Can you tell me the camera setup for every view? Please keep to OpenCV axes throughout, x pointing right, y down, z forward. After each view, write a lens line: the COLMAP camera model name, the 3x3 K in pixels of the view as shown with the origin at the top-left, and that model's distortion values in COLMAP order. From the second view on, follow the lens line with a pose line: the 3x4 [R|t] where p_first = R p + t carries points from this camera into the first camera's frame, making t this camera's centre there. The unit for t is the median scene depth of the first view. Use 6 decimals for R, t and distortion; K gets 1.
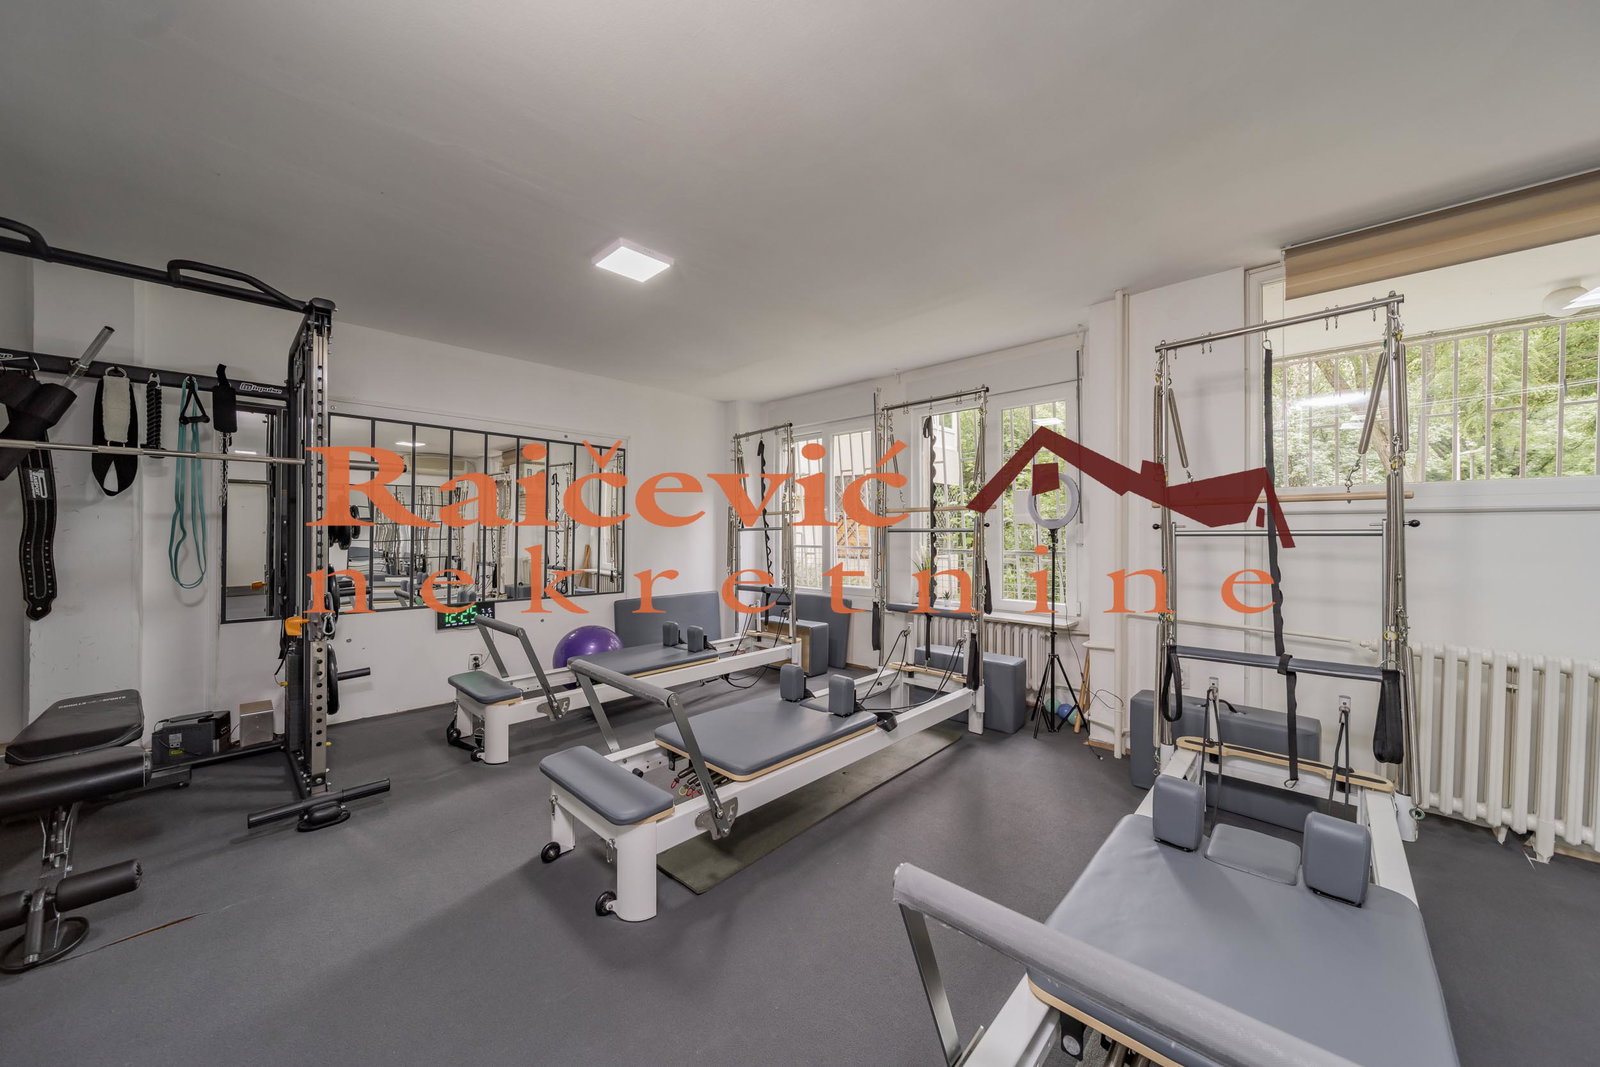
lens RADIAL K [[559.3, 0, 802.6], [0, 559.3, 533.6], [0, 0, 1]] dist [0.000840, -0.000851]
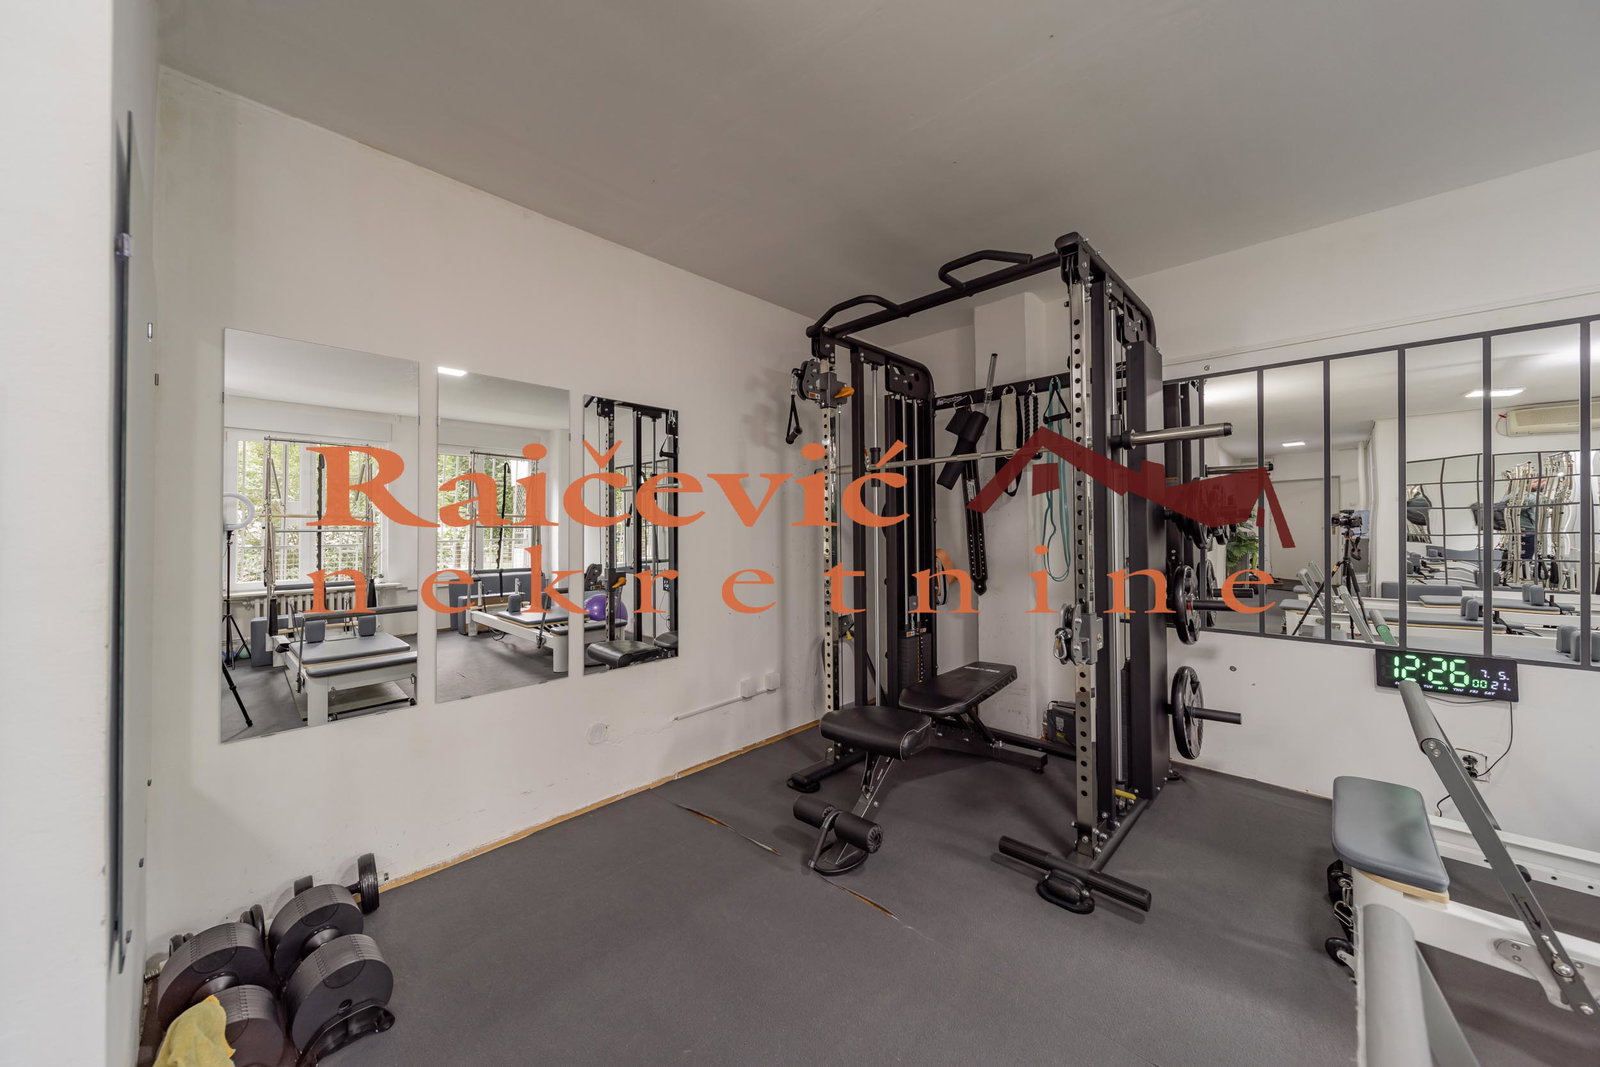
lens RADIAL K [[559.3, 0, 797.2], [0, 559.3, 521.0], [0, 0, 1]] dist [0.000840, -0.000851]
pose [[-0.019867, -0.014870, -0.999692, -0.053394], [0.006763, 0.999865, -0.015007, -0.001131], [0.999780, -0.007060, -0.019763, 0.577671]]
